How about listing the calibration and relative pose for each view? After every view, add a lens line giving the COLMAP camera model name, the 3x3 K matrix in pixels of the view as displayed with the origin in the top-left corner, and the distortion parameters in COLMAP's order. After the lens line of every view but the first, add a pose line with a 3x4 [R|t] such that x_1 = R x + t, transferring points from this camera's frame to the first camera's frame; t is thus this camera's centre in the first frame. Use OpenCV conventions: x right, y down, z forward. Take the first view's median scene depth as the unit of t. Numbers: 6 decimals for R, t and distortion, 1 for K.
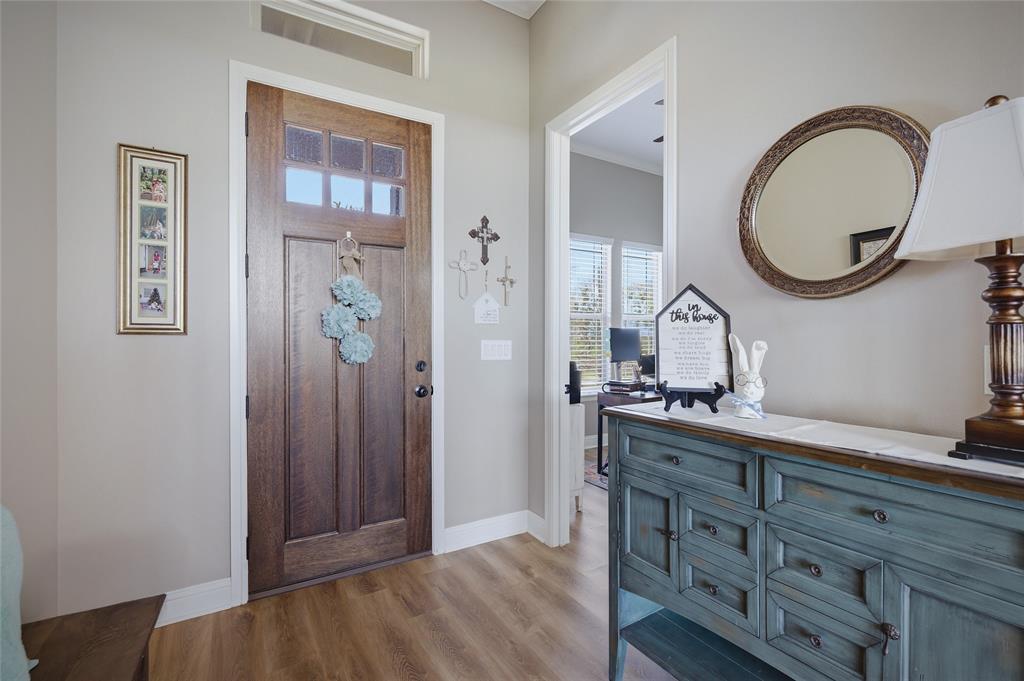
lens RADIAL K [[465.4, 0, 517.1], [0, 465.4, 339.4], [0, 0, 1]] dist [0.001081, 0.000181]
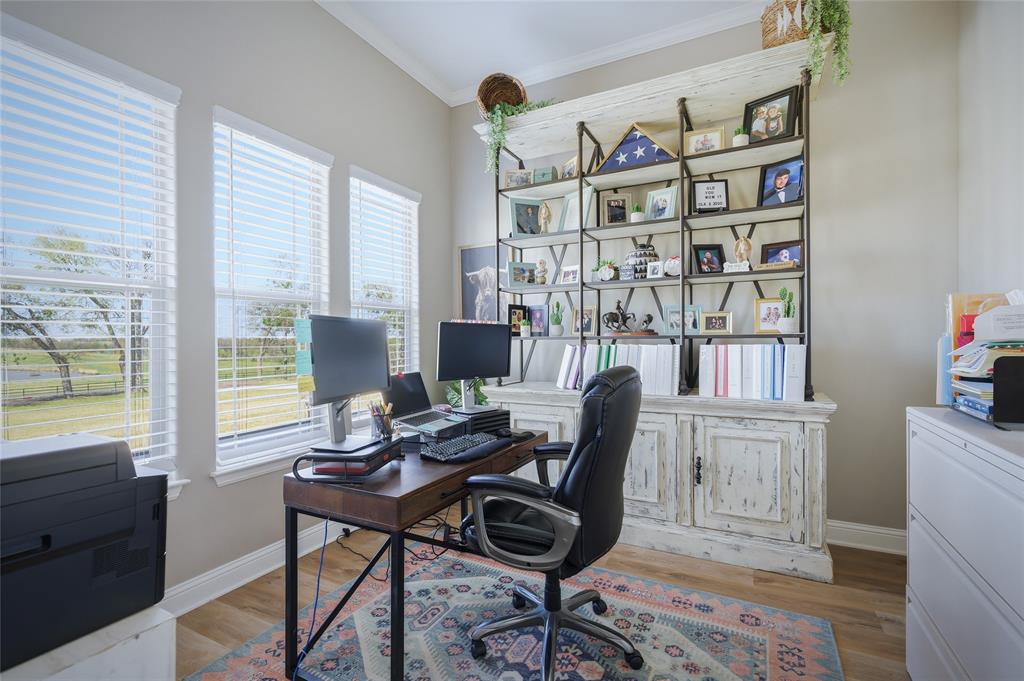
lens RADIAL K [[465.4, 0, 517.1], [0, 465.4, 339.4], [0, 0, 1]] dist [0.001081, 0.000181]
pose [[0.850078, -0.006852, 0.526612, 0.135091], [0.006777, 0.999975, 0.002072, -0.003921], [-0.526613, 0.001807, 0.850103, 0.559182]]
